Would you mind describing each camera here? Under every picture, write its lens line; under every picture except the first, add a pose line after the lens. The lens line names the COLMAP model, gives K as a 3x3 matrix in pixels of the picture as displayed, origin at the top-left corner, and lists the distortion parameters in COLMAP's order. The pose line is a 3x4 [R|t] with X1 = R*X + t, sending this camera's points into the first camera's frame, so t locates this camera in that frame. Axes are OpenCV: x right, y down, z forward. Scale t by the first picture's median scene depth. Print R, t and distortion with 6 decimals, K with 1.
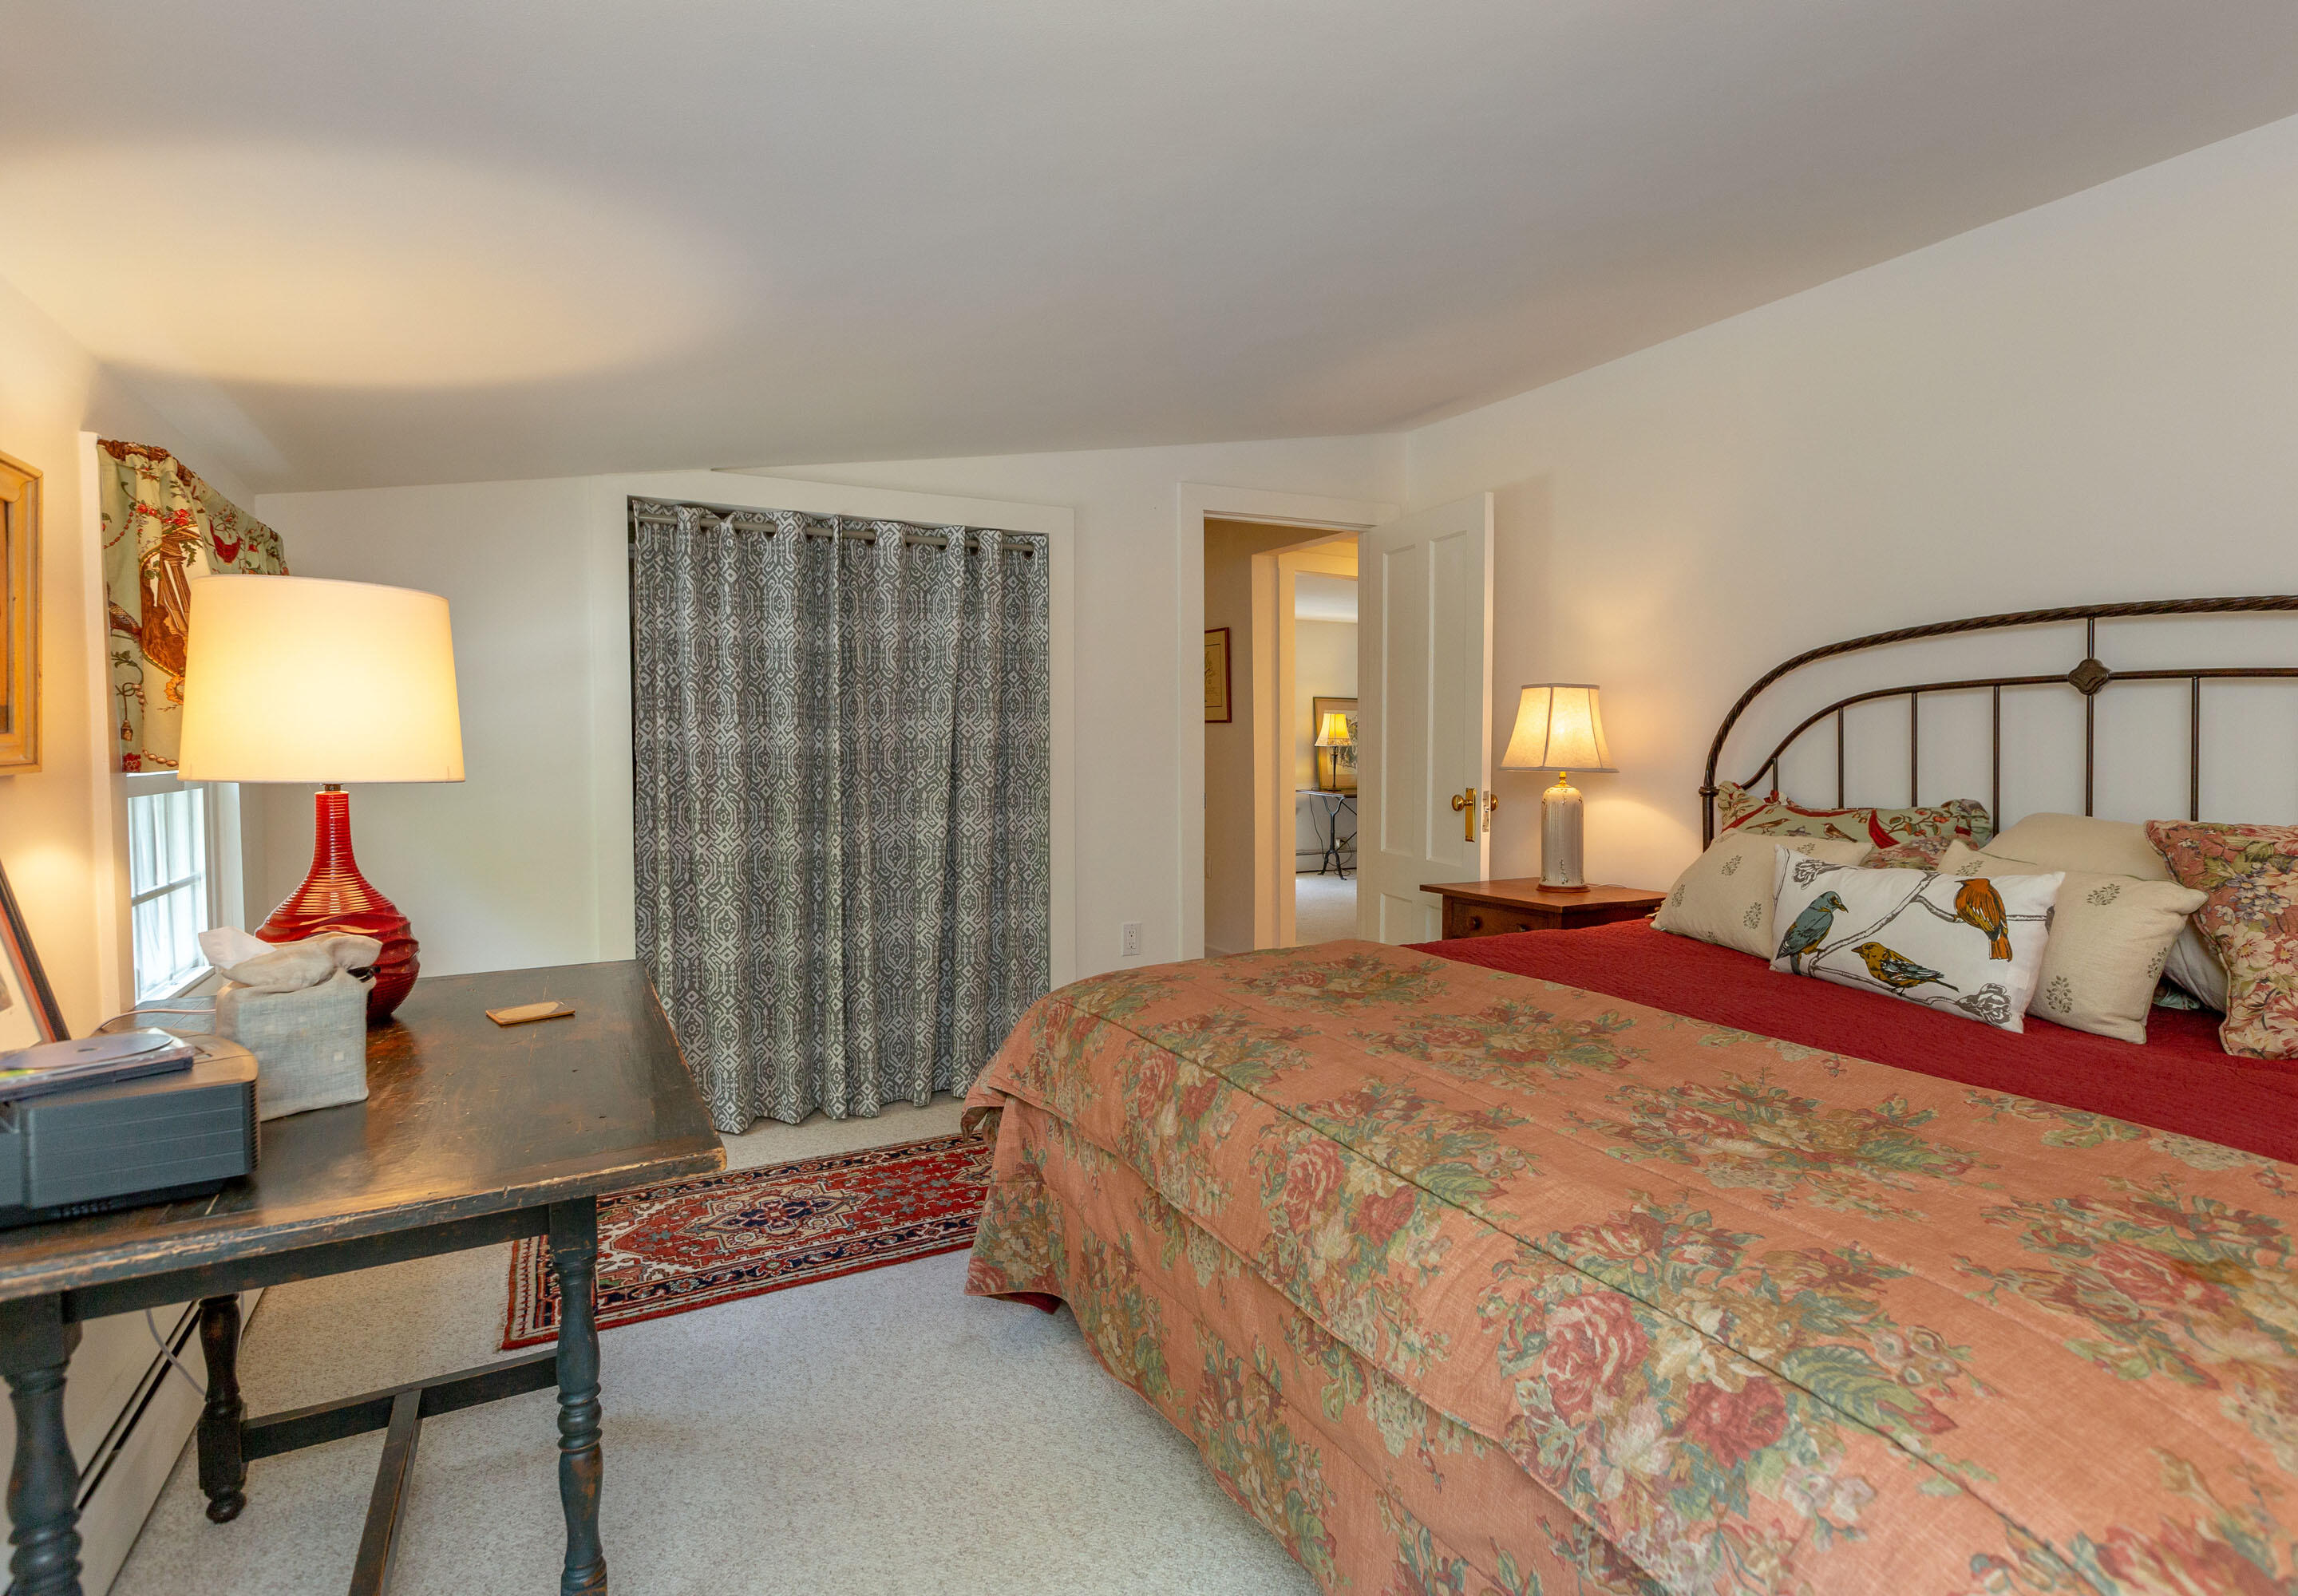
lens RADIAL K [[1112.2, 0, 1157.9], [0, 1112.2, 801.9], [0, 0, 1]] dist [-0.033289, -0.000380]
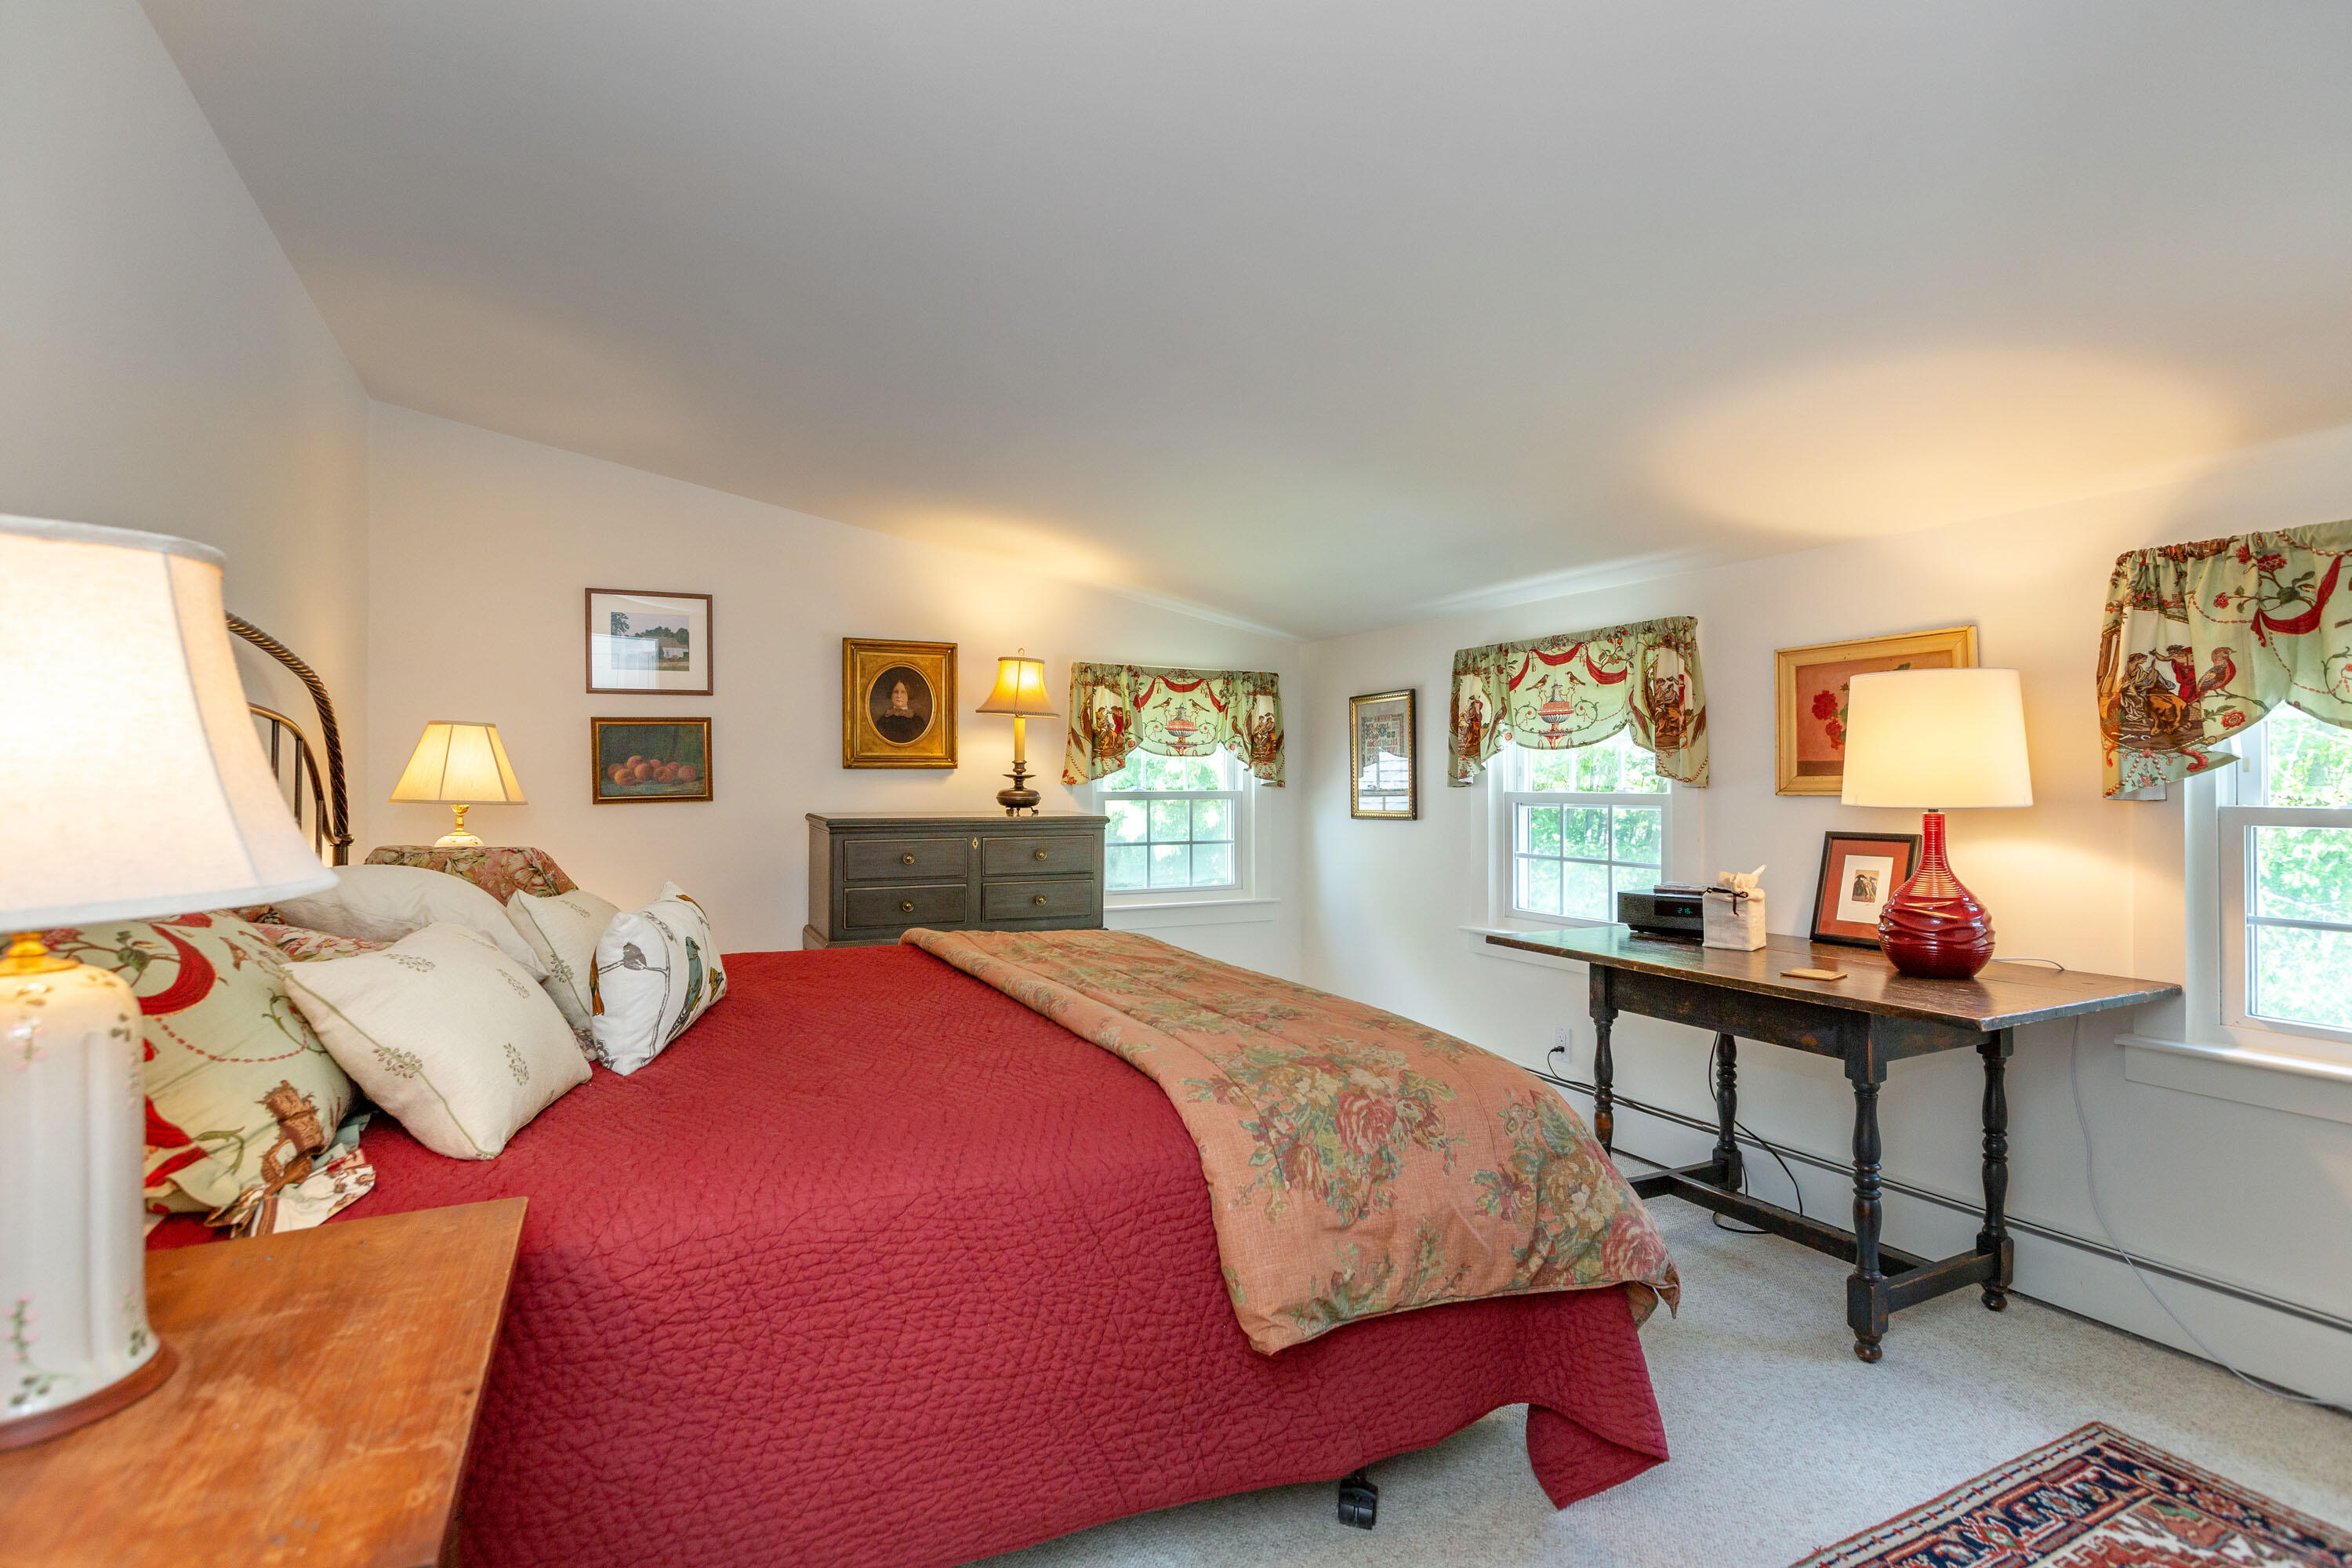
lens RADIAL K [[1152.8, 0, 1161.0], [0, 1152.8, 770.5], [0, 0, 1]] dist [-0.003624, -0.000064]
pose [[-0.999958, 0.007003, 0.005918, 0.174639], [0.007264, 0.998951, 0.045203, -0.097466], [-0.005596, 0.045244, -0.998960, 1.822272]]
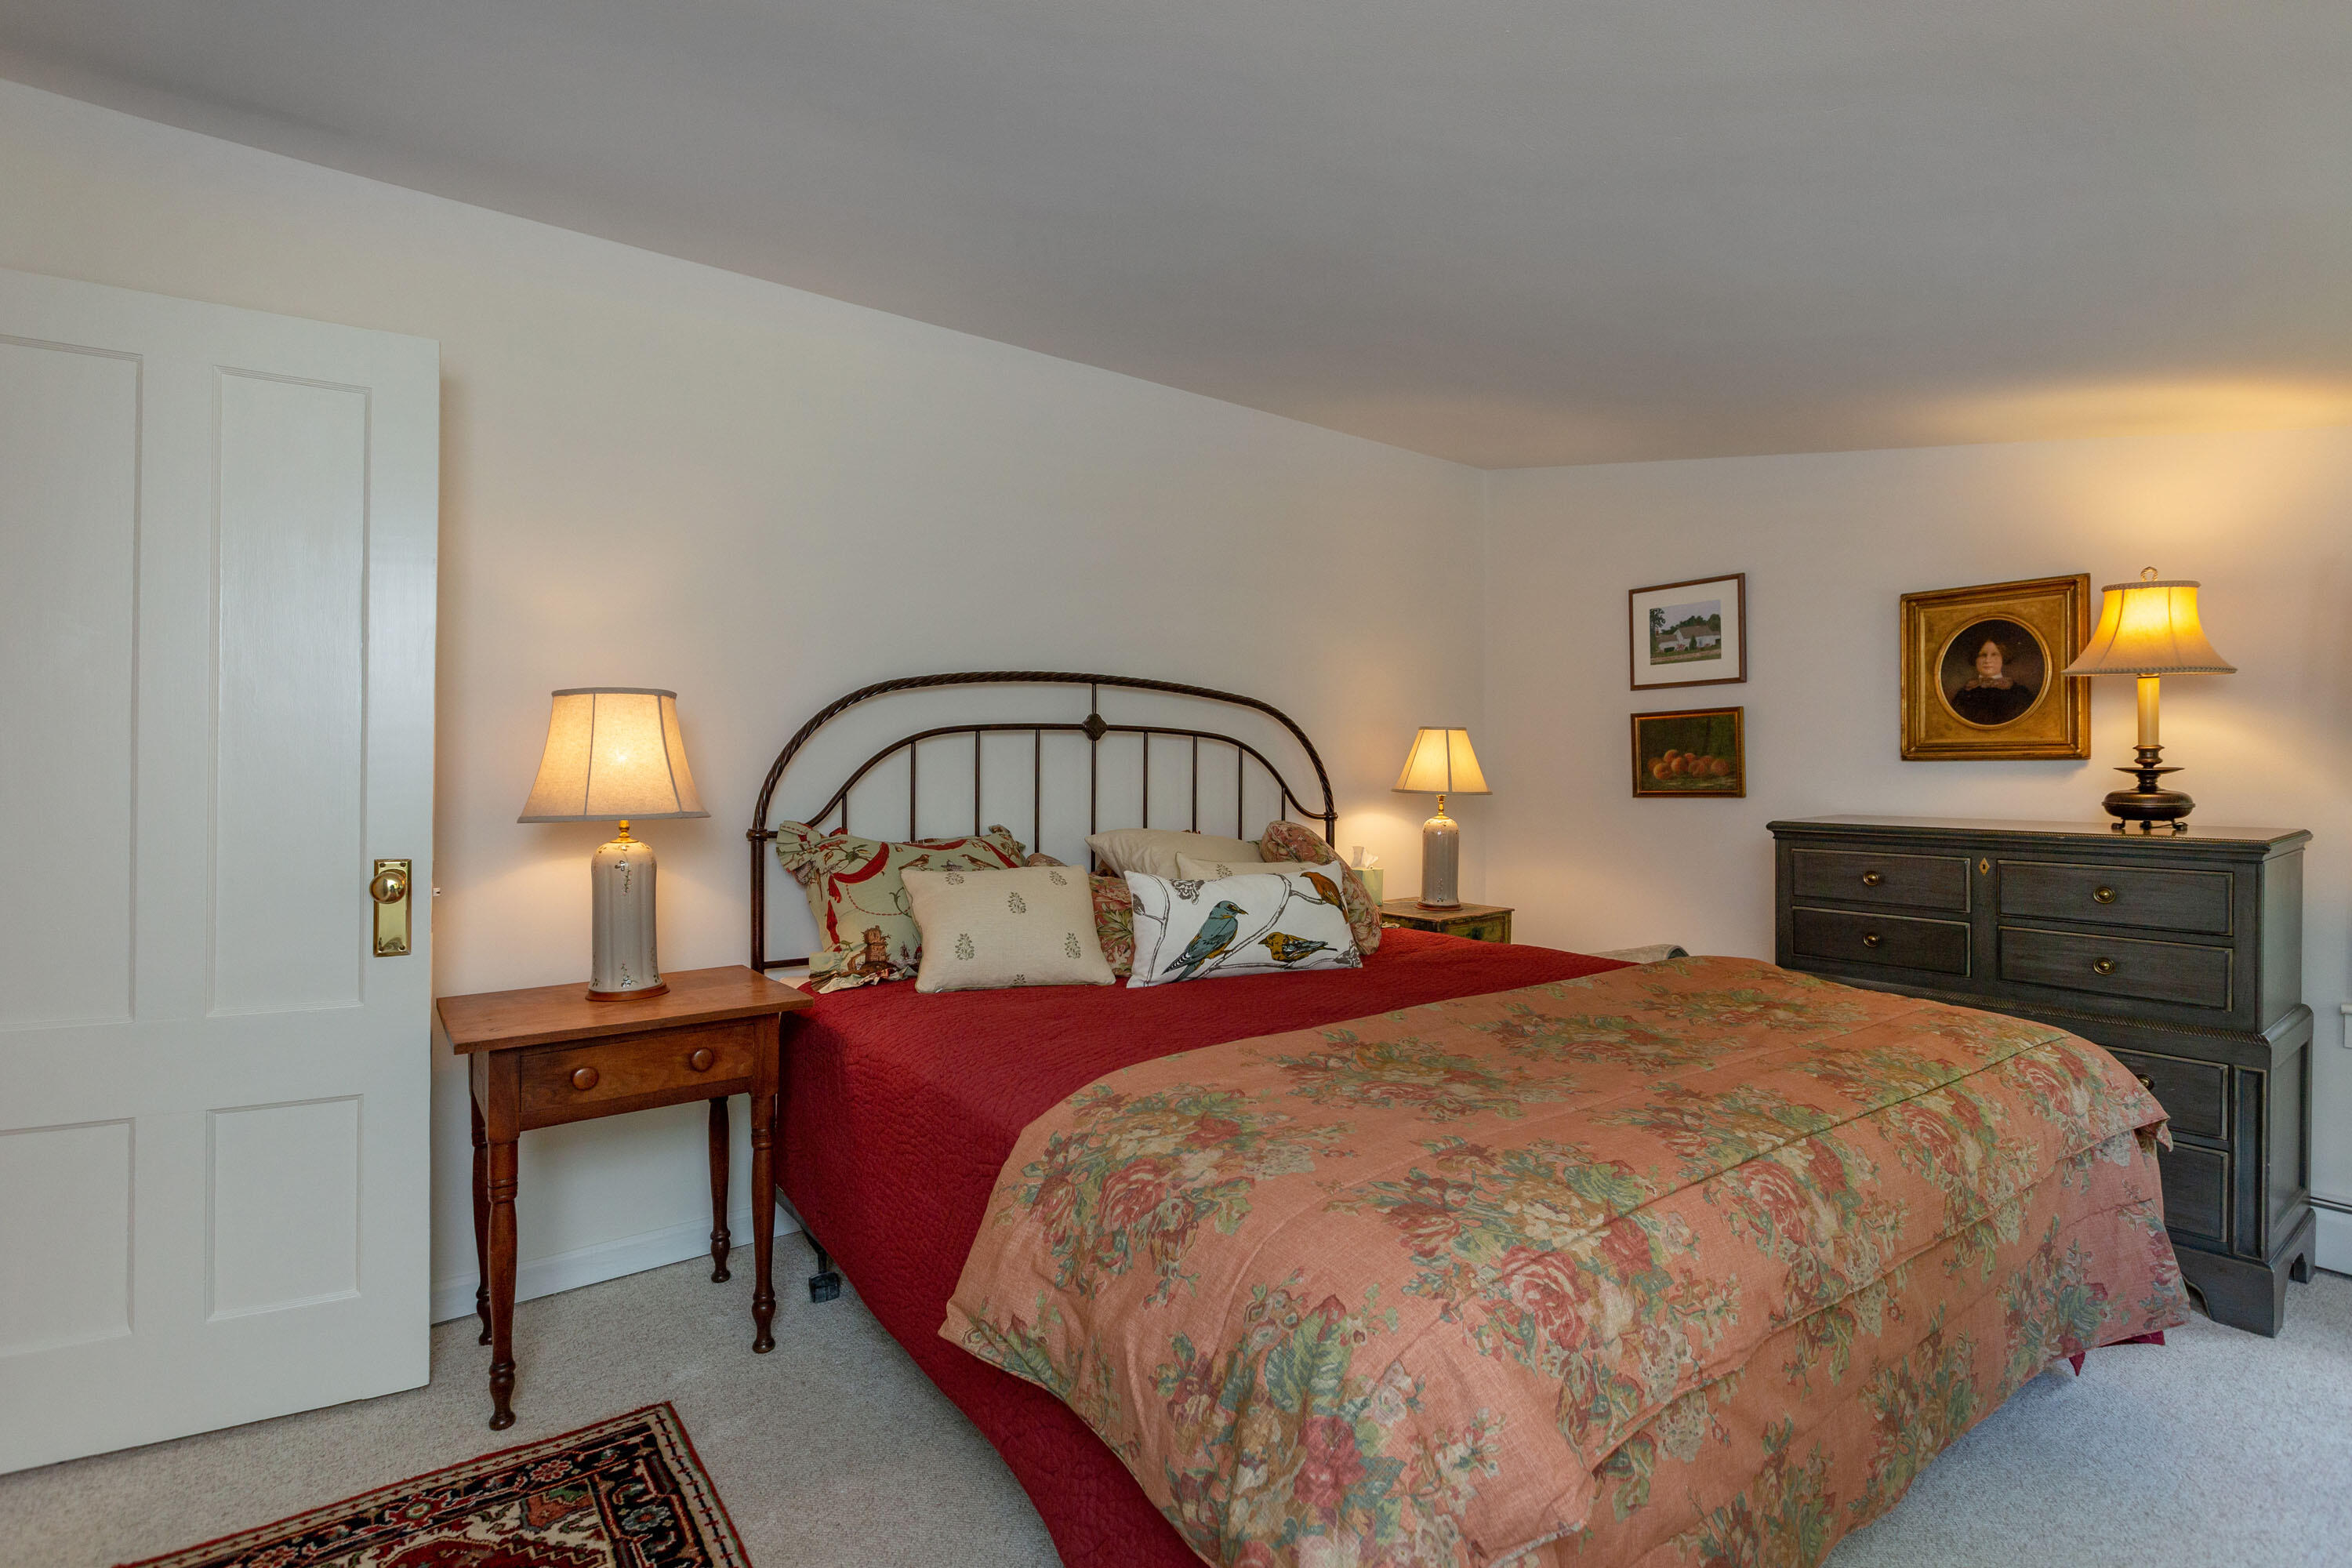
lens RADIAL K [[1144.5, 0, 1171.0], [0, 1144.5, 762.6], [0, 0, 1]] dist [0.011942, -0.000492]
pose [[-0.175146, 0.013492, 0.984450, -0.554552], [0.051722, 0.998651, -0.004485, -0.060464], [-0.983183, 0.050132, -0.175608, 1.160090]]
